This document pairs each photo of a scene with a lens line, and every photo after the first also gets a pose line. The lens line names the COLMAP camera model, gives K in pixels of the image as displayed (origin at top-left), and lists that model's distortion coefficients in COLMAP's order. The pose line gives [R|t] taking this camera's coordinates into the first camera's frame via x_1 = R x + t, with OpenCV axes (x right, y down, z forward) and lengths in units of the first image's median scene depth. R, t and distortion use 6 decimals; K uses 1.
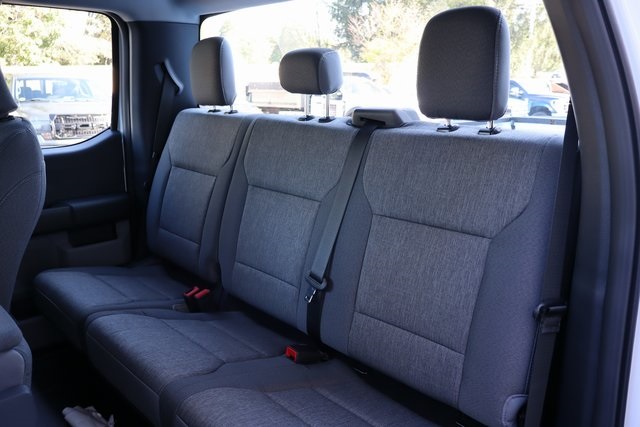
lens RADIAL K [[568.1, 0, 319.5], [0, 568.1, 229.3], [0, 0, 1]] dist [-0.000524, 0.001255]
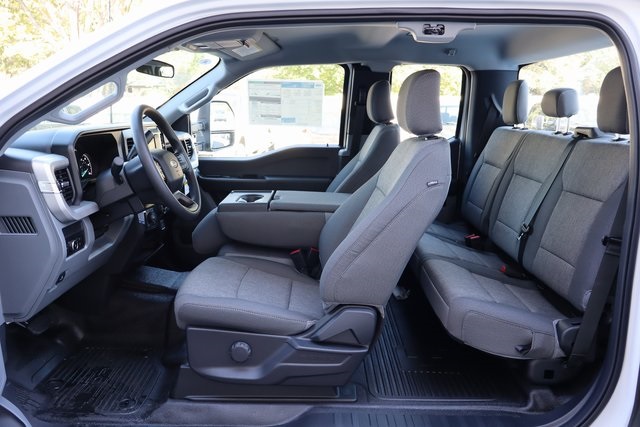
lens RADIAL K [[533.6, 0, 320.0], [0, 533.6, 213.5], [0, 0, 1]] dist [-0.003493, 0.001315]
pose [[0.760308, 0.140088, -0.634277, 0.396229], [-0.177999, 0.984023, 0.003966, 0.113969], [0.624699, 0.109885, 0.773095, -0.437677]]
